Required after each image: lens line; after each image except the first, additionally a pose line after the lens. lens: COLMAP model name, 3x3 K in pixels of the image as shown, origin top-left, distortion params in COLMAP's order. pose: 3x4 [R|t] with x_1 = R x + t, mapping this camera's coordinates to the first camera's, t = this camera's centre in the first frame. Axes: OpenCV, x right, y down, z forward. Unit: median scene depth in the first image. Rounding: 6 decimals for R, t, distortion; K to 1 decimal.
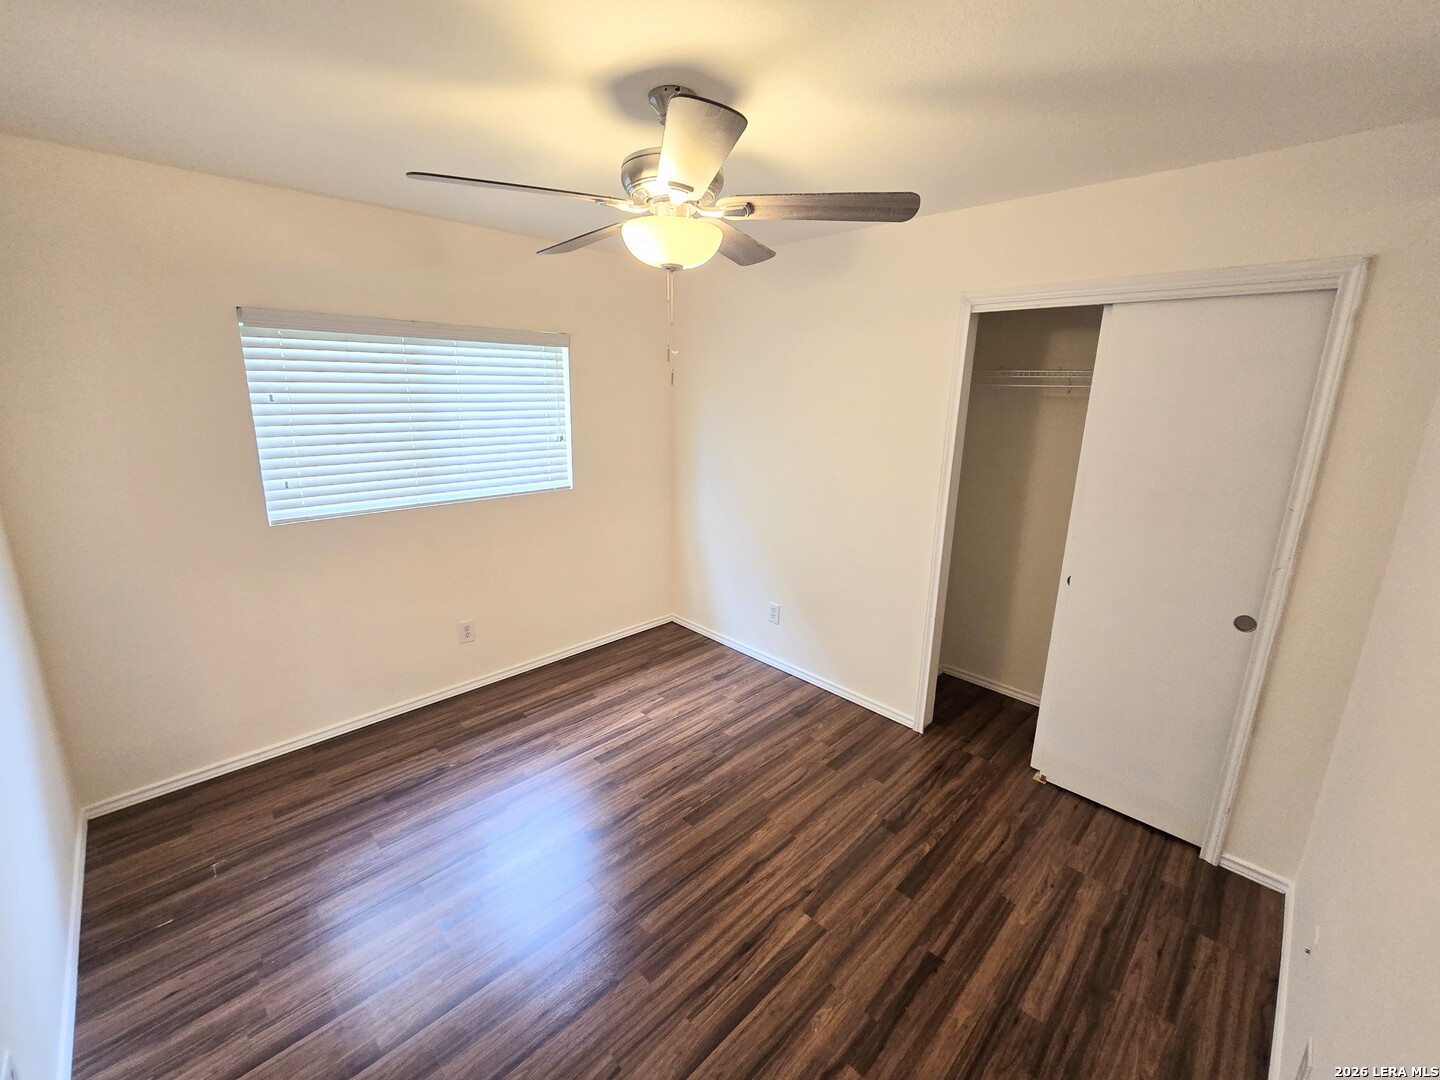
lens RADIAL K [[593.0, 0, 721.7], [0, 593.0, 526.6], [0, 0, 1]] dist [-0.002536, -0.000260]
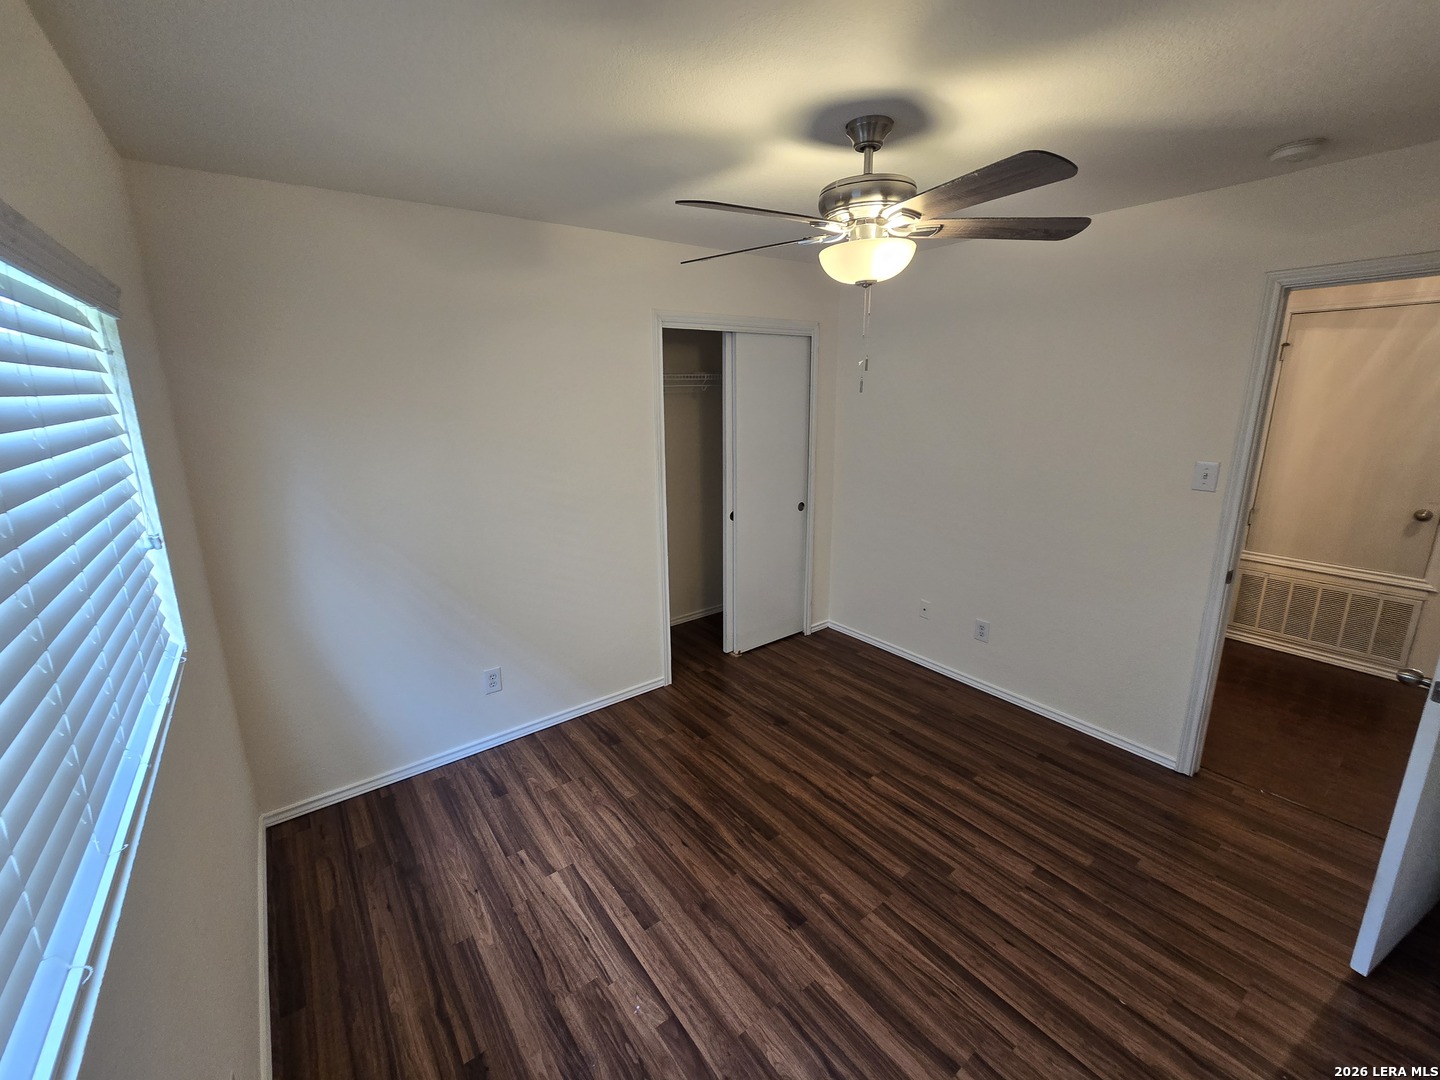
lens RADIAL K [[593.0, 0, 710.0], [0, 593.0, 516.9], [0, 0, 1]] dist [-0.002536, -0.000260]
pose [[0.145555, -0.240810, 0.959596, -0.759320], [0.246485, 0.948168, 0.200555, -0.196225], [-0.958154, 0.207335, 0.197366, 0.681701]]
